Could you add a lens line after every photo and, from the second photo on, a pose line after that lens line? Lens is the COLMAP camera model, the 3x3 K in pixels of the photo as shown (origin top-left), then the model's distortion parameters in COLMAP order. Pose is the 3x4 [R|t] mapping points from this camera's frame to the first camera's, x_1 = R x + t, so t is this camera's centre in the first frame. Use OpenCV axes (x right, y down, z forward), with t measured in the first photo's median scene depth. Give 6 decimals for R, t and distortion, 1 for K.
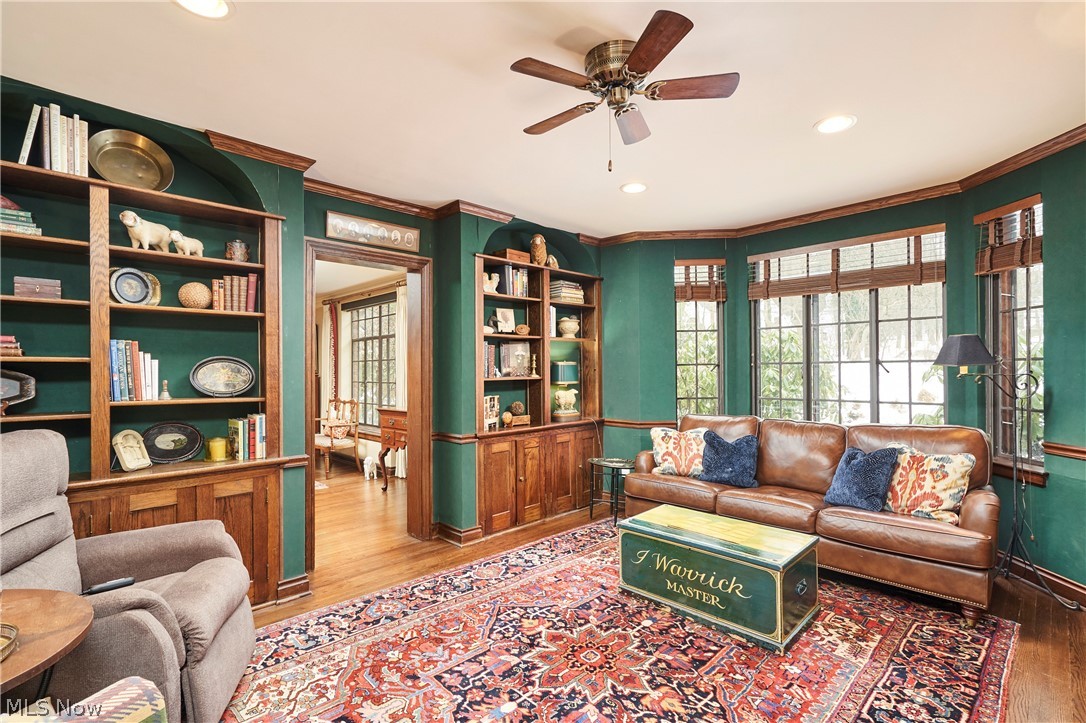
lens RADIAL K [[496.9, 0, 545.7], [0, 496.9, 367.7], [0, 0, 1]] dist [0.000137, -0.000250]
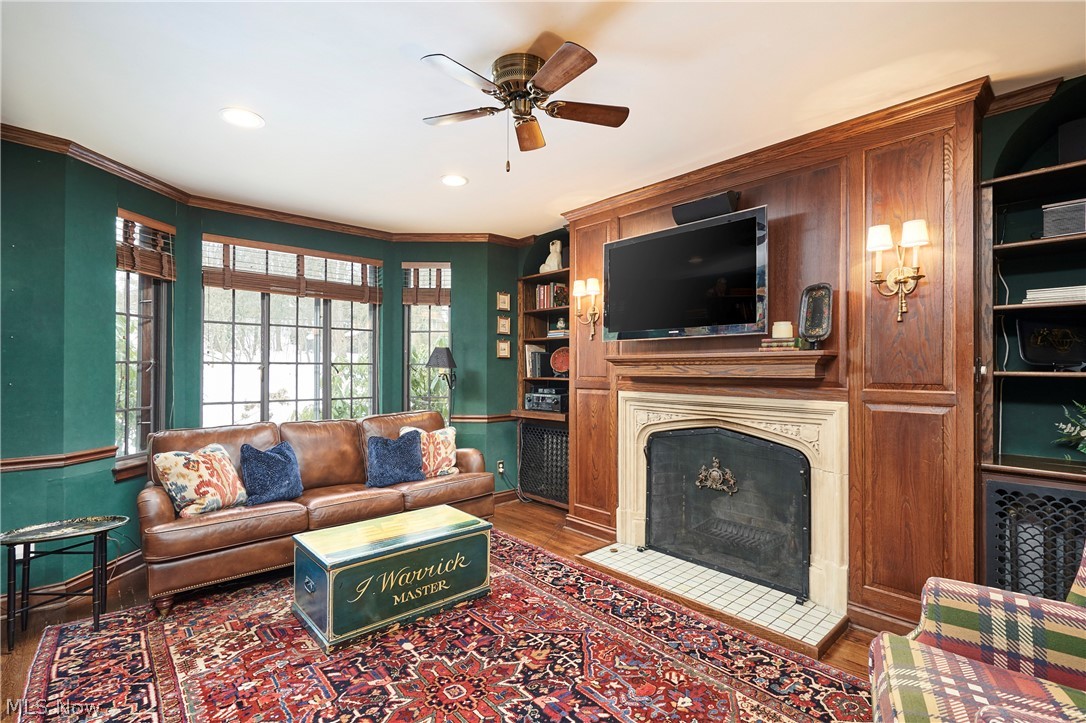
lens RADIAL K [[496.9, 0, 543.2], [0, 496.9, 365.6], [0, 0, 1]] dist [0.000137, -0.000250]
pose [[0.050968, 0.015265, 0.998584, -0.655997], [-0.007870, 0.999858, -0.014883, 0.008095], [-0.998669, -0.007100, 0.051081, 0.658579]]
